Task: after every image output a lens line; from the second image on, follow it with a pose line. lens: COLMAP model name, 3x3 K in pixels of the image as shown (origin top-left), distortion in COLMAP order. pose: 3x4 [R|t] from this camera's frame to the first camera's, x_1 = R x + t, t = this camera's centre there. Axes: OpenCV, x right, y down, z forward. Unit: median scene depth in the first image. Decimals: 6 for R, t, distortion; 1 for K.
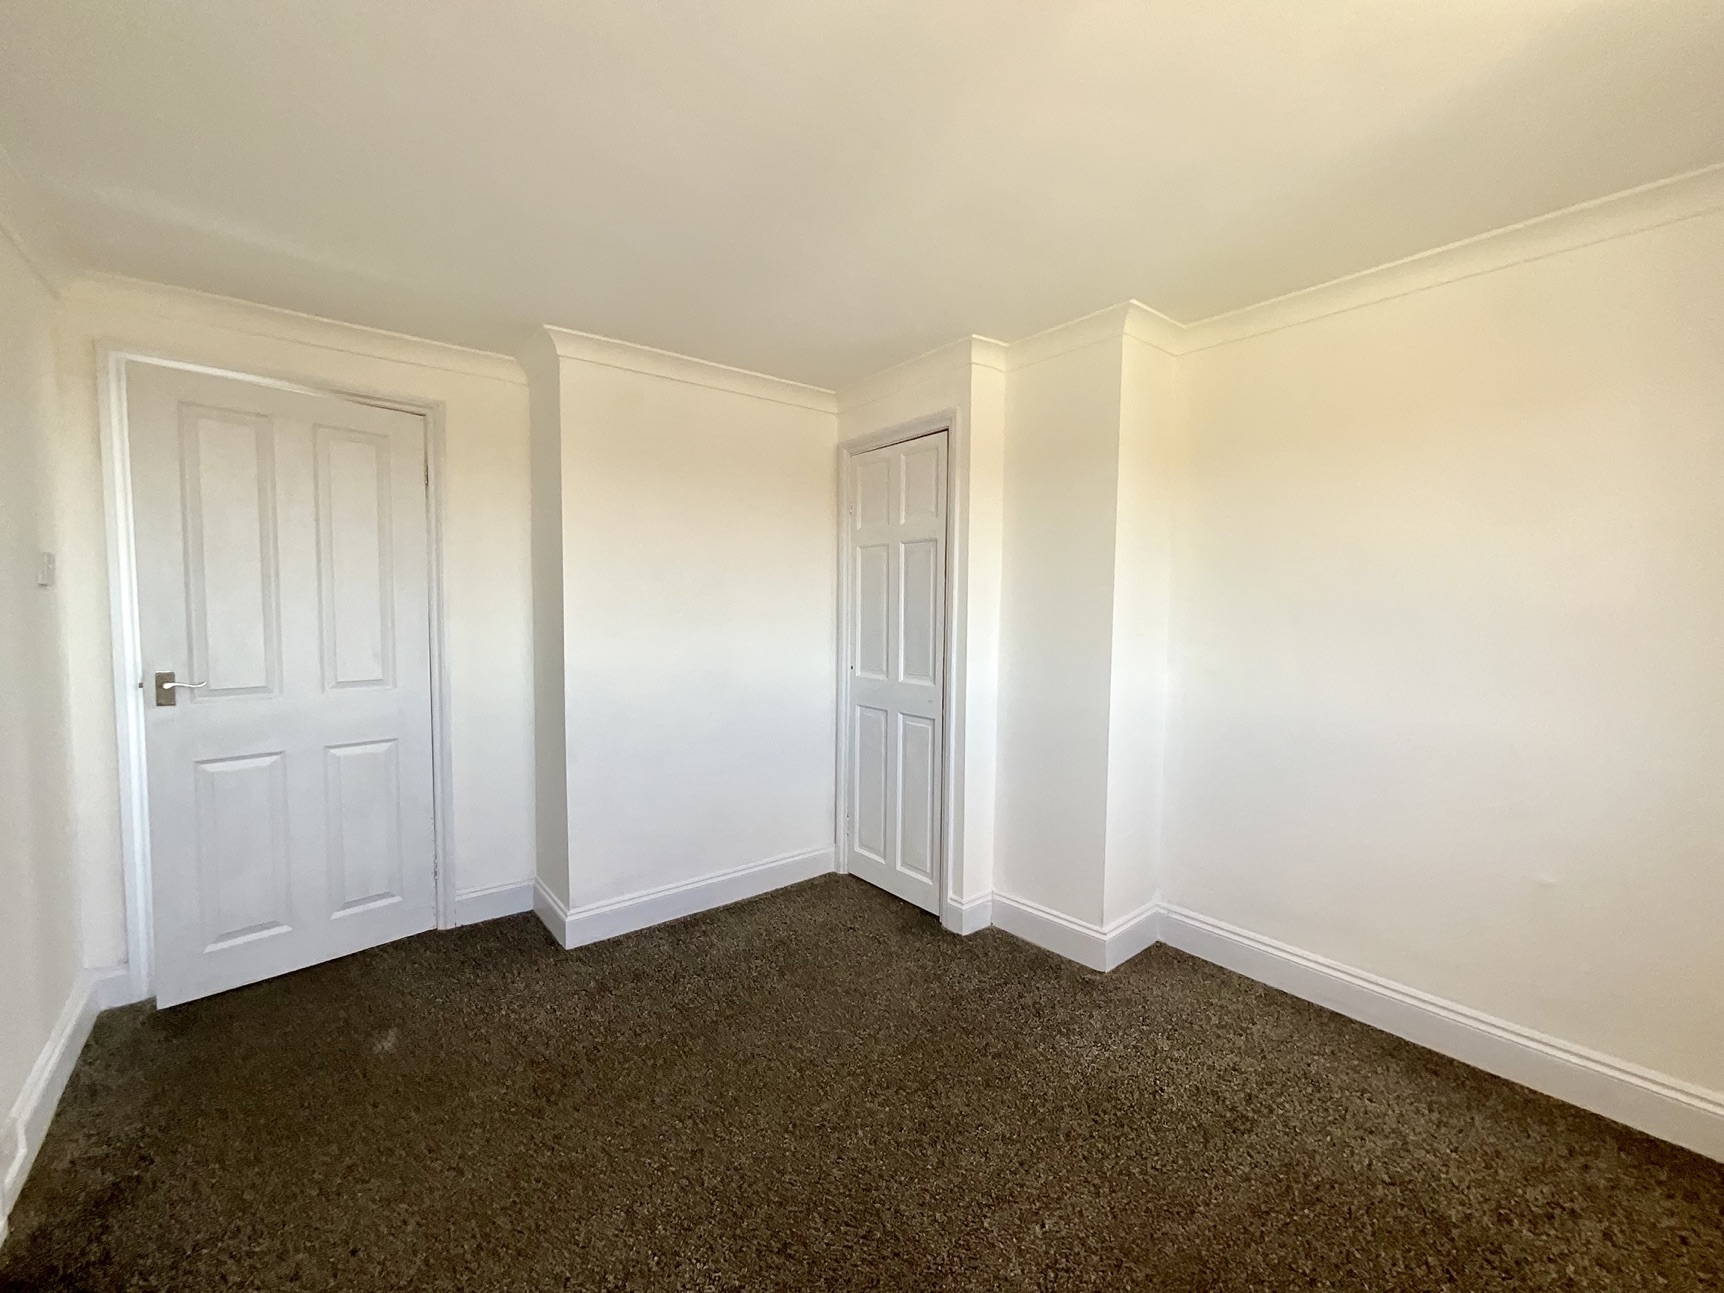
lens RADIAL K [[699.7, 0, 862.0], [0, 699.7, 646.5], [0, 0, 1]] dist [-0.003259, 0.000103]
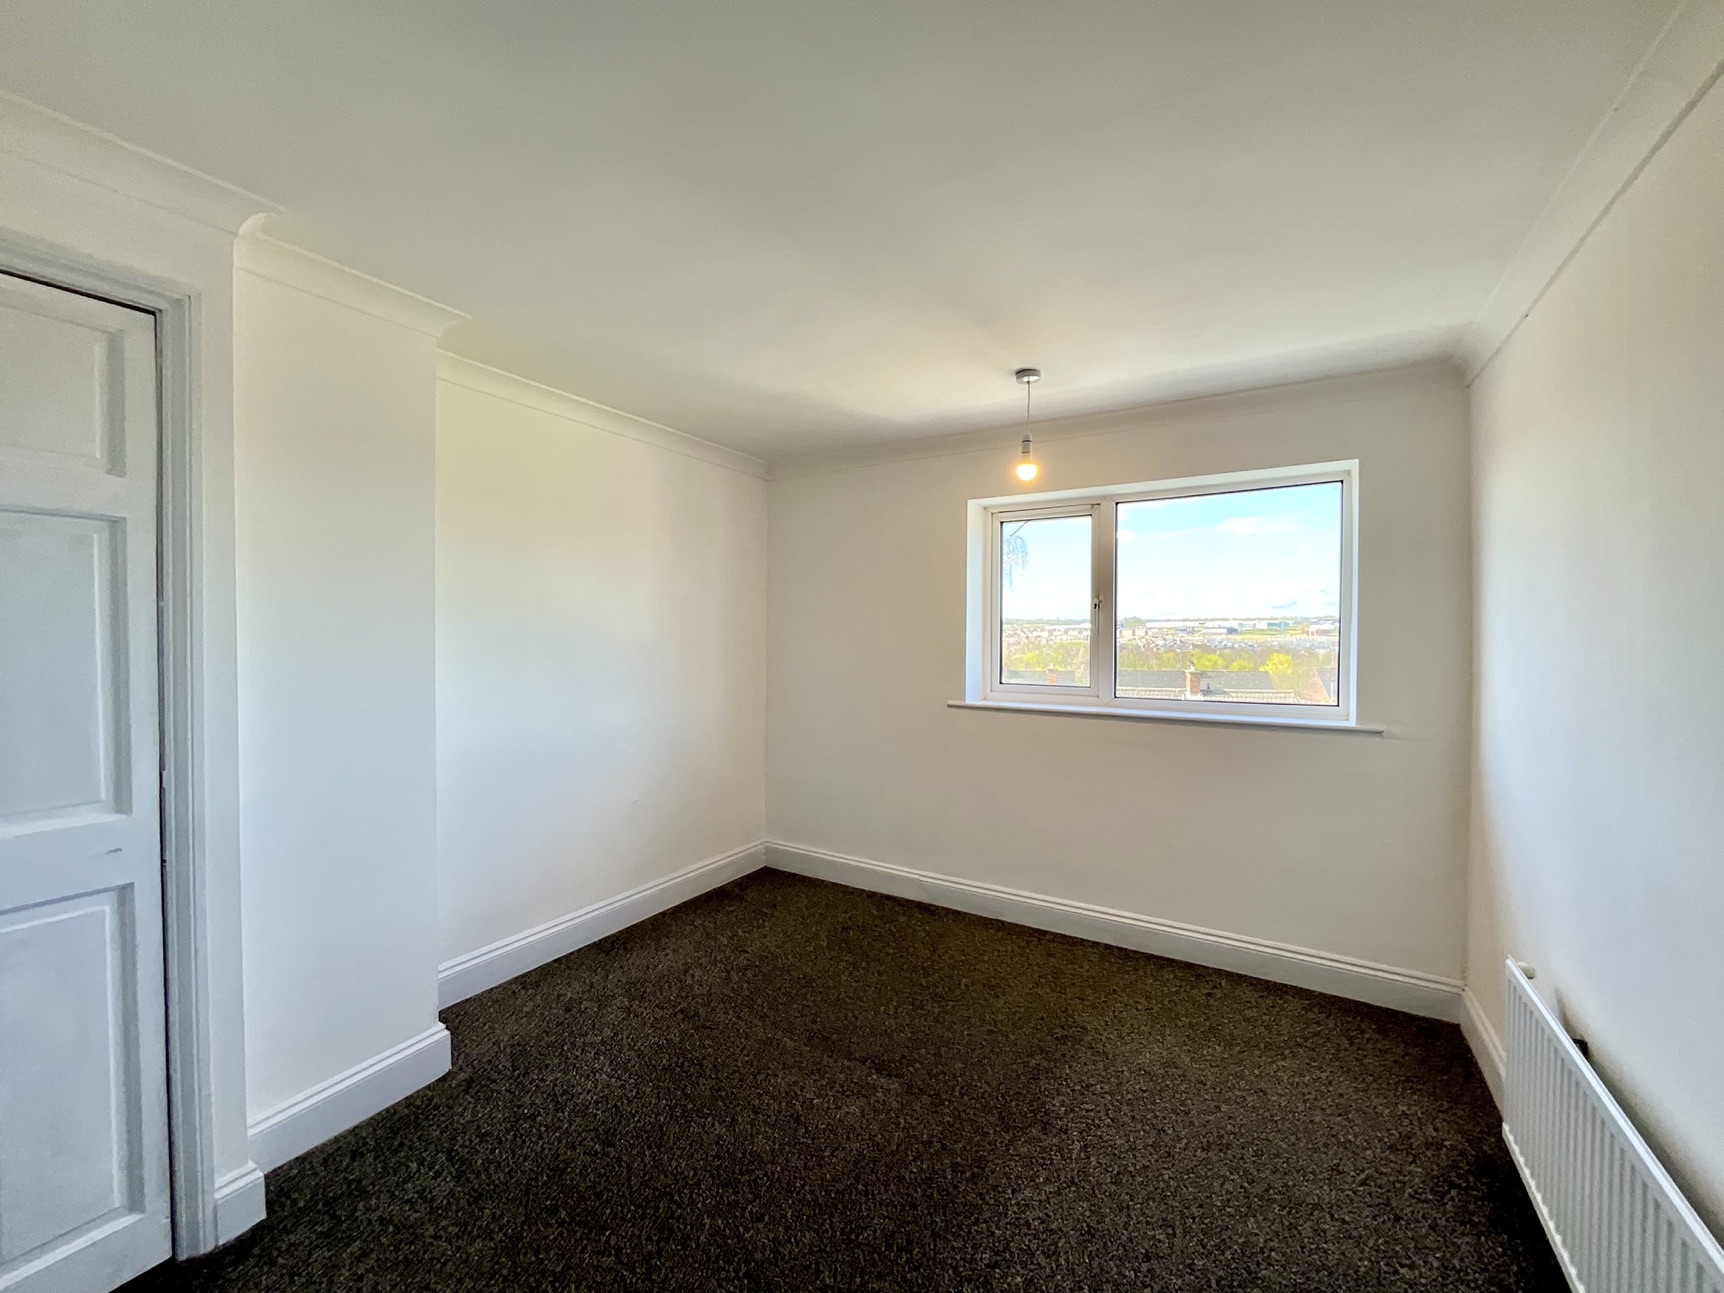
lens RADIAL K [[701.6, 0, 853.1], [0, 701.6, 654.6], [0, 0, 1]] dist [-0.016436, -0.000087]
pose [[-0.346400, -0.037992, 0.937317, -0.608783], [0.046212, 0.997275, 0.057500, -0.072040], [-0.936948, 0.063233, -0.343700, 0.795567]]
